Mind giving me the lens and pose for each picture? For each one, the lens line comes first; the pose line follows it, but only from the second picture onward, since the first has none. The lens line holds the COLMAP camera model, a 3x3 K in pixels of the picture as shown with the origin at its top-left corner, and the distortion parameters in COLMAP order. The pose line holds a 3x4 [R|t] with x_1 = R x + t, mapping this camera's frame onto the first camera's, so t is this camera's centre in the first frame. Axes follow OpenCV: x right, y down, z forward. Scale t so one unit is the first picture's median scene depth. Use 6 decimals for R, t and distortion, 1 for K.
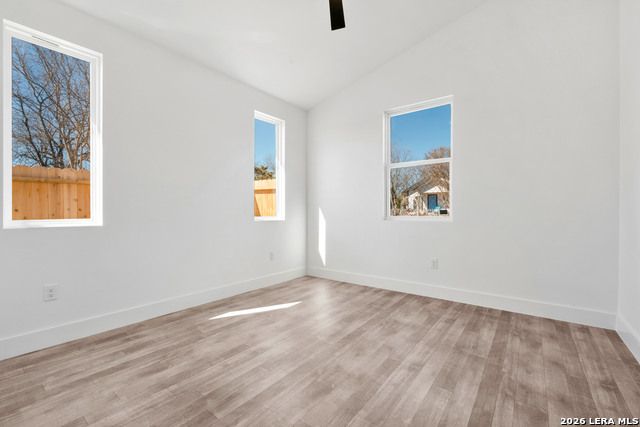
lens RADIAL K [[281.3, 0, 320.0], [0, 281.3, 213.5], [0, 0, 1]] dist [-0.004171, -0.000572]
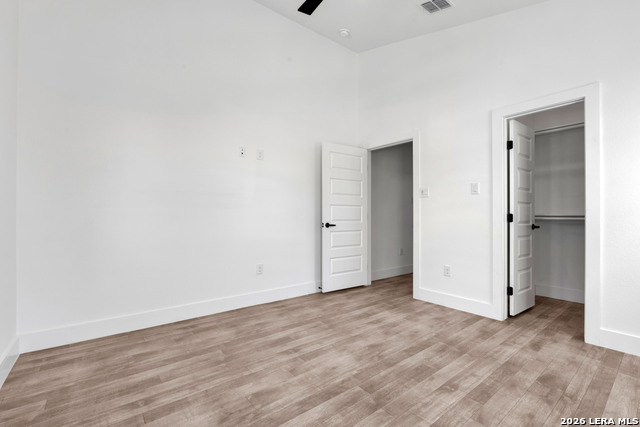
lens RADIAL K [[281.3, 0, 320.0], [0, 281.3, 213.5], [0, 0, 1]] dist [-0.004171, -0.000572]
pose [[-0.968367, -0.000622, 0.249528, -0.056222], [-0.001573, 0.999992, -0.003611, -0.013078], [-0.249524, -0.003889, -0.968361, 1.912120]]
